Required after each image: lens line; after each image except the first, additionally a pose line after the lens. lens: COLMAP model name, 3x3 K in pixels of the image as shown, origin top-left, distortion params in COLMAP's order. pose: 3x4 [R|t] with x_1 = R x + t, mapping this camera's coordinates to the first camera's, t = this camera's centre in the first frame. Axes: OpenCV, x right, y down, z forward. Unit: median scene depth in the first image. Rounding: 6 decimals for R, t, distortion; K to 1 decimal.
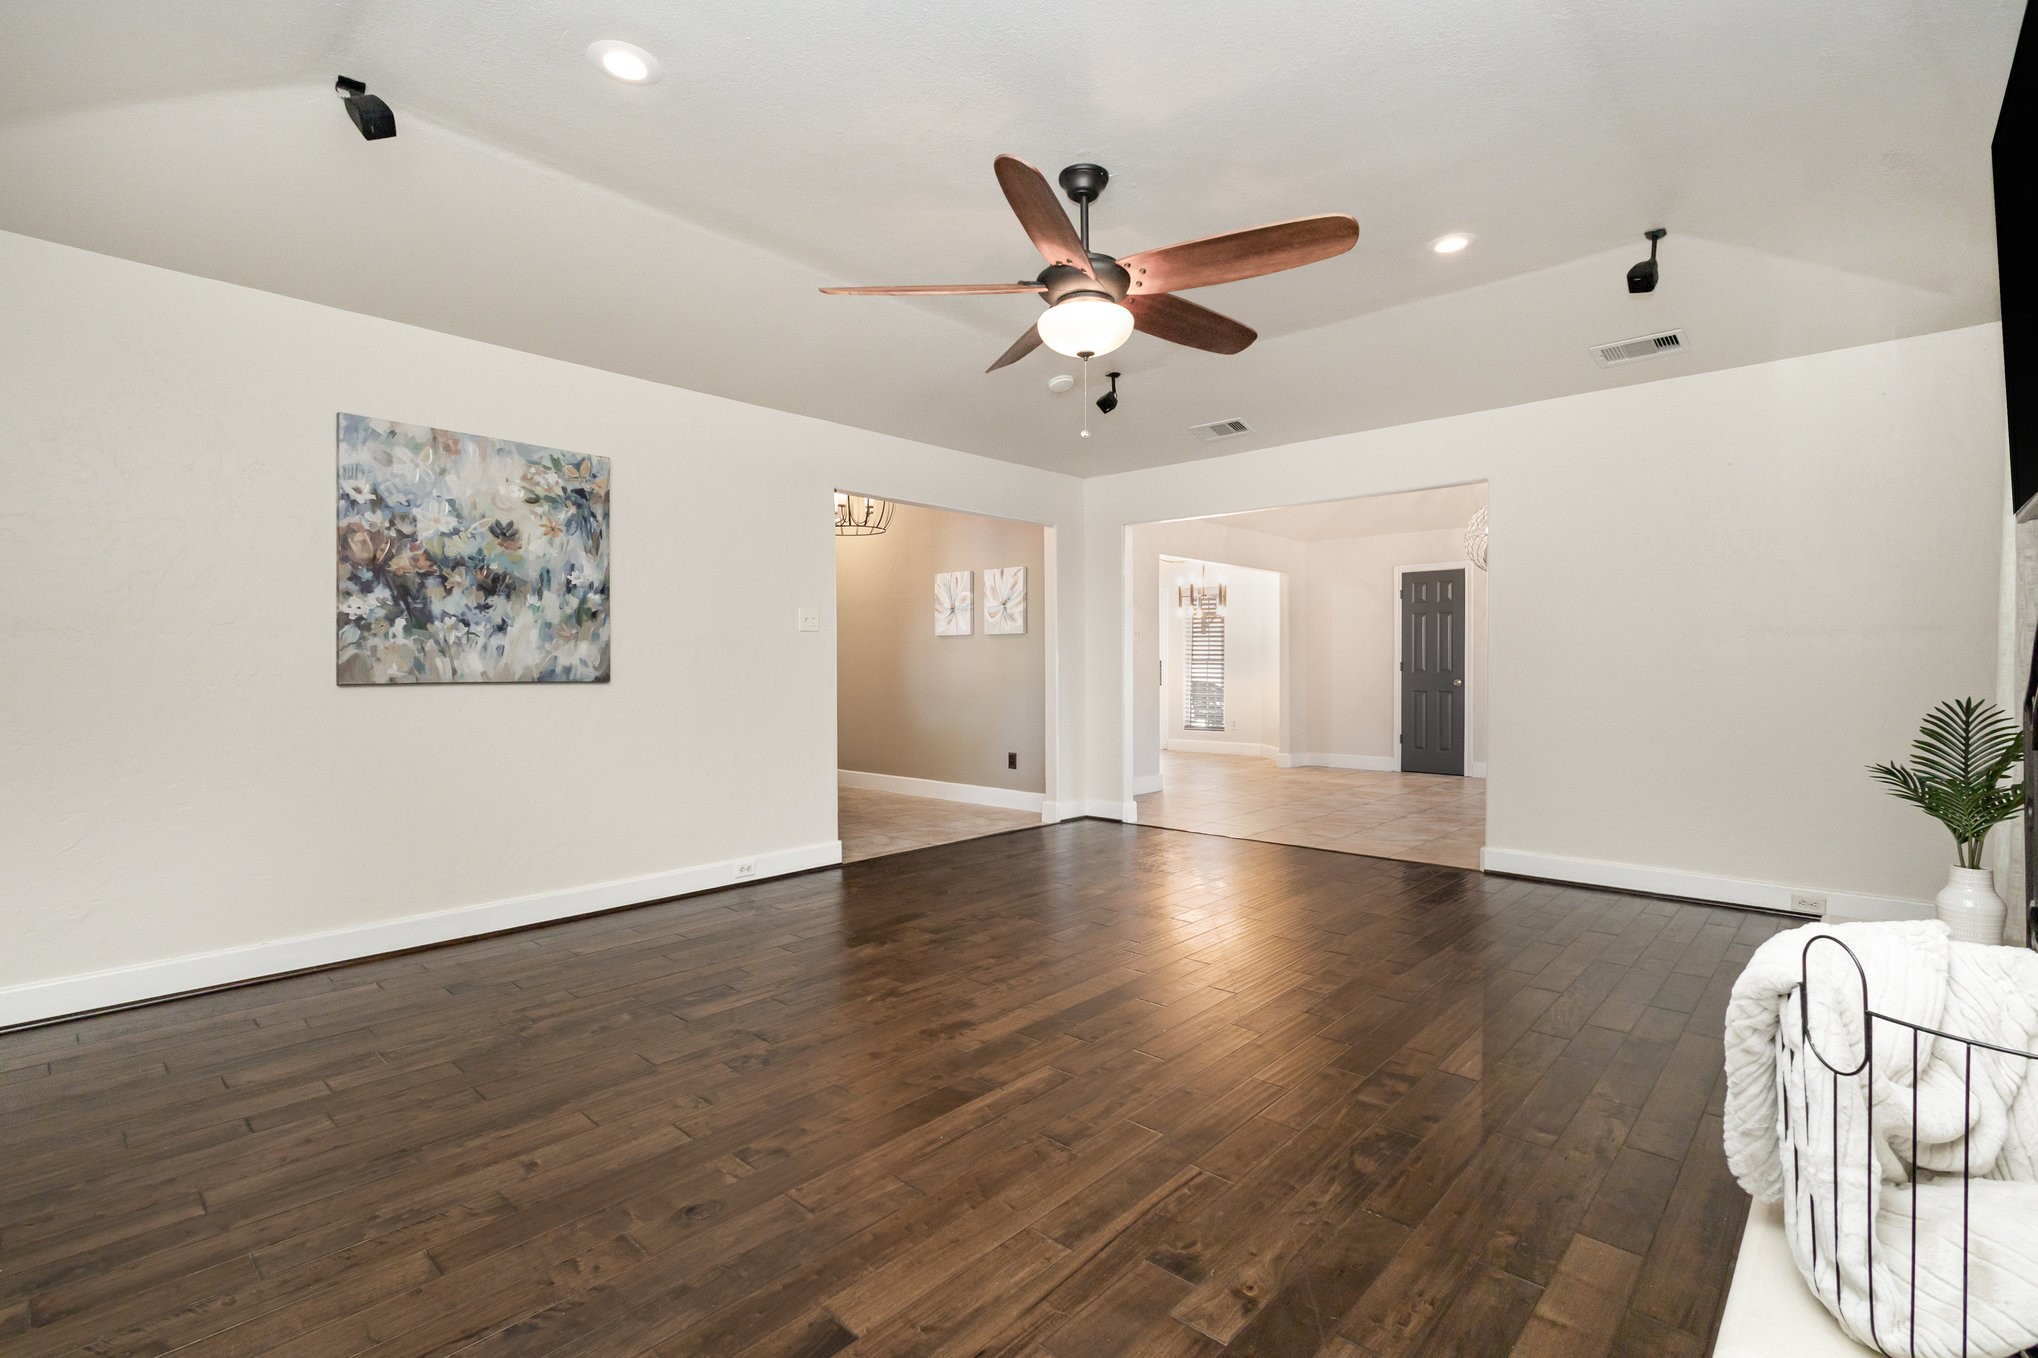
lens RADIAL K [[937.7, 0, 1019.0], [0, 937.7, 679.0], [0, 0, 1]] dist [0.003547, -0.000367]
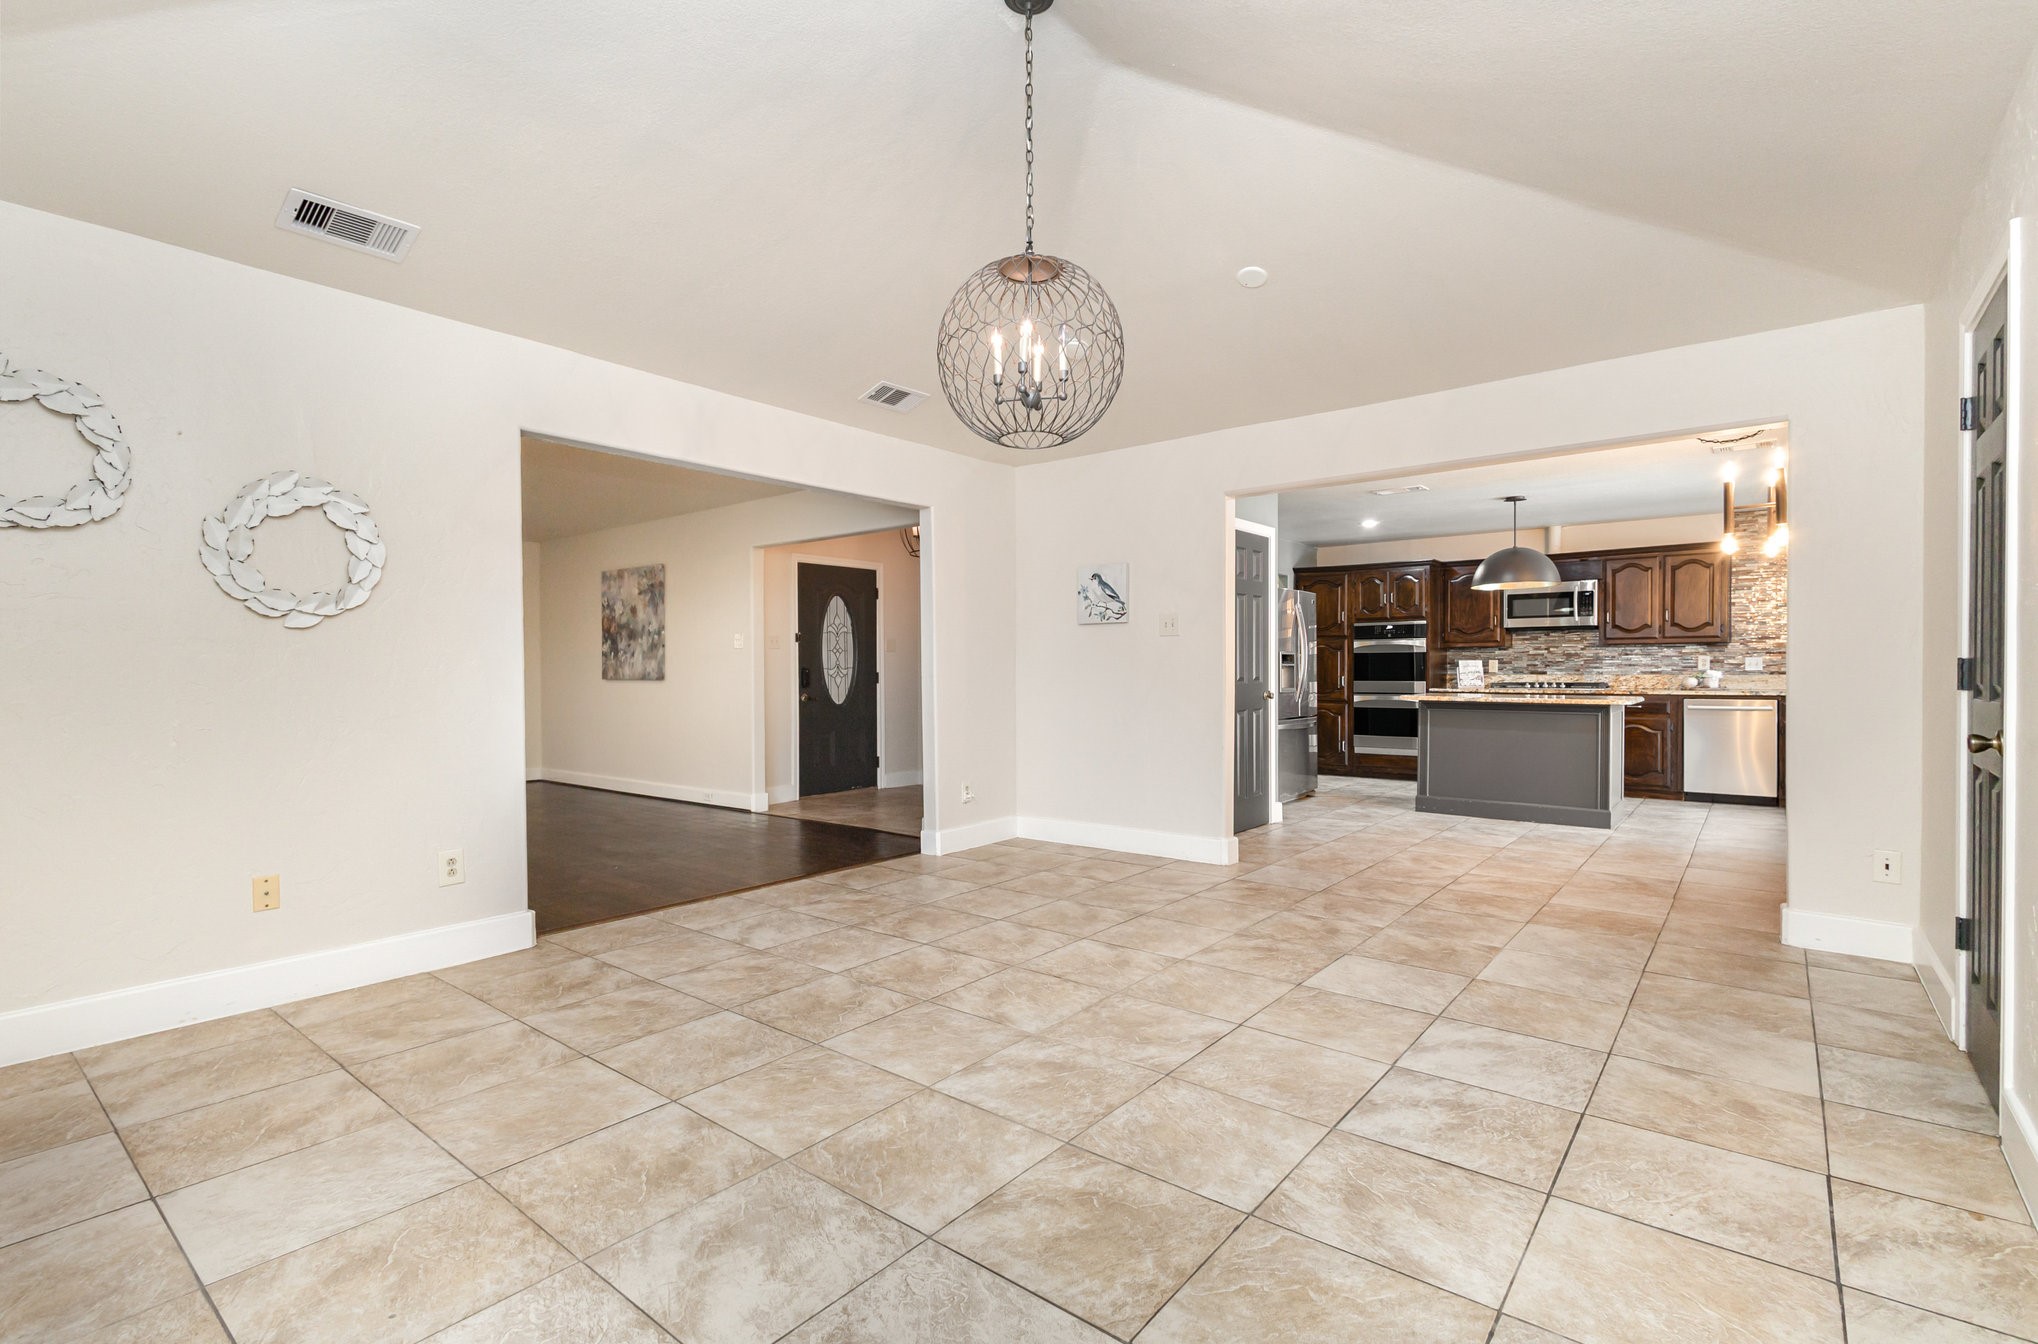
lens RADIAL K [[931.4, 0, 1019.0], [0, 931.4, 672.0], [0, 0, 1]] dist [0.002399, -0.000054]
pose [[0.061898, 0.001758, -0.998081, 1.776443], [-0.011756, 0.999930, 0.001032, -0.028077], [0.998013, 0.011670, 0.061914, 1.883809]]
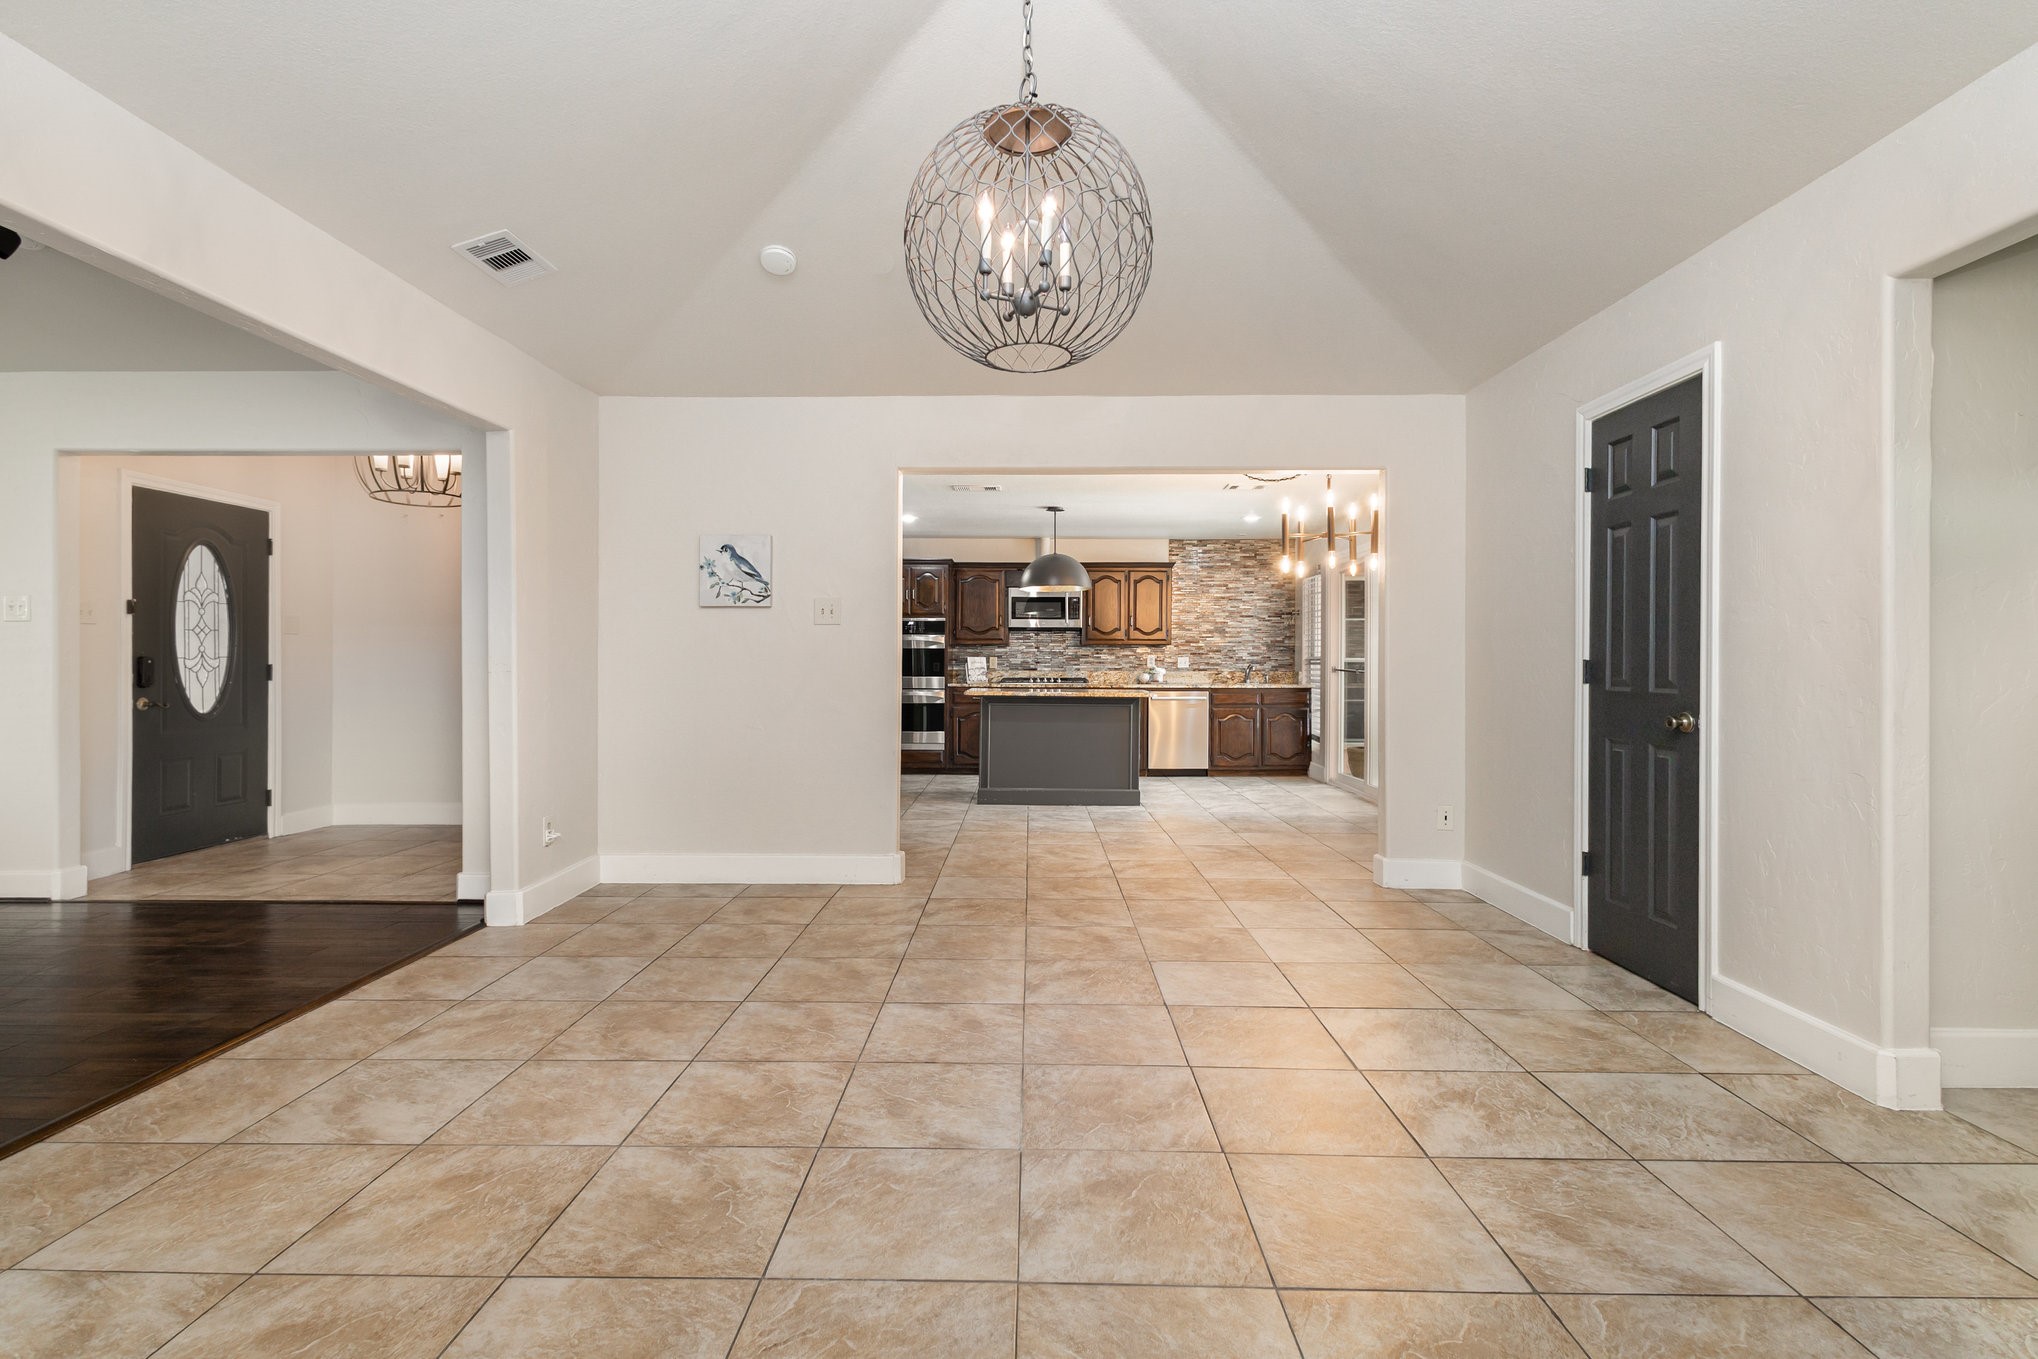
lens RADIAL K [[943.9, 0, 1016.3], [0, 943.9, 663.6], [0, 0, 1]] dist [0.003909, 0.000006]
pose [[0.662911, 0.001376, -0.748697, 1.440257], [-0.015308, 0.999814, -0.011716, -0.022377], [0.748541, 0.019228, 0.662809, 1.546931]]
